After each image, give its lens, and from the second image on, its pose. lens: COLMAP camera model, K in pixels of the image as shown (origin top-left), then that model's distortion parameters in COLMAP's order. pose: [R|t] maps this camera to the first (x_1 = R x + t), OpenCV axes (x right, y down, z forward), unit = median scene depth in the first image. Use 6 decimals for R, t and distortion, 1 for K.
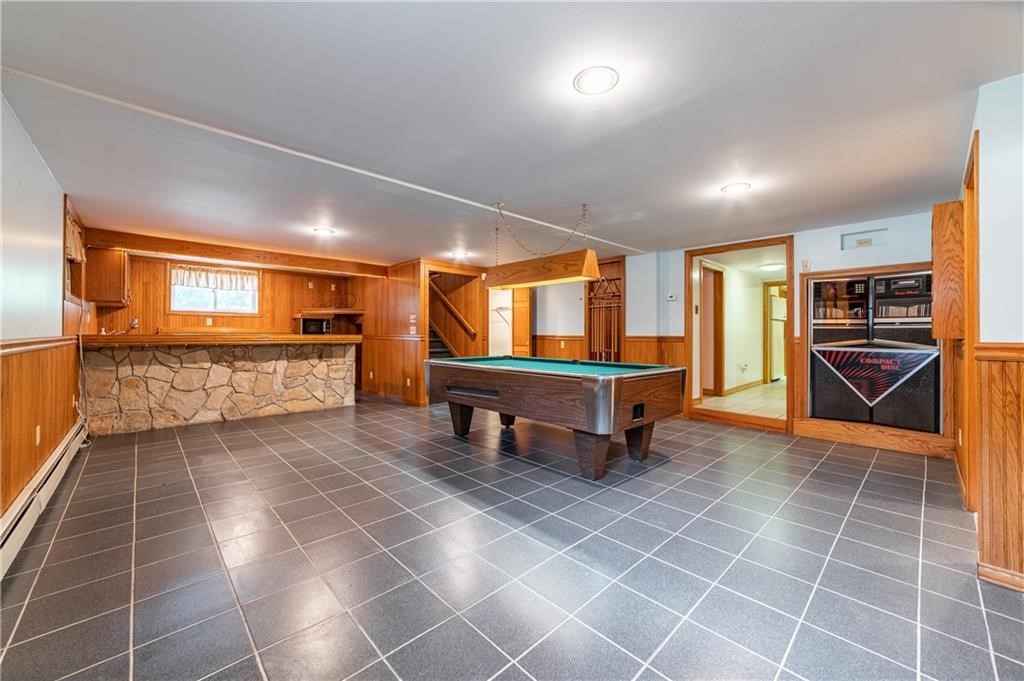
lens RADIAL K [[396.2, 0, 514.5], [0, 396.2, 335.4], [0, 0, 1]] dist [-0.033929, 0.018447]
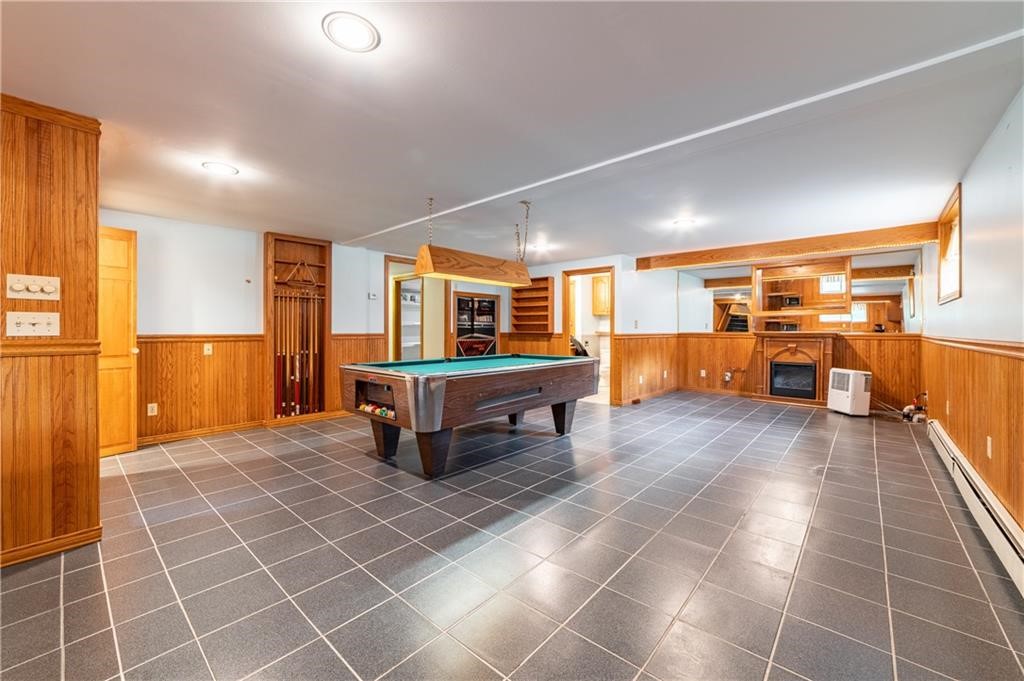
lens RADIAL K [[396.2, 0, 514.5], [0, 396.2, 335.4], [0, 0, 1]] dist [-0.033929, 0.018447]
pose [[-0.079876, -0.016311, 0.996671, -0.711125], [0.003405, 0.999856, 0.016636, -0.009482], [-0.996799, 0.004722, -0.079809, 0.761698]]
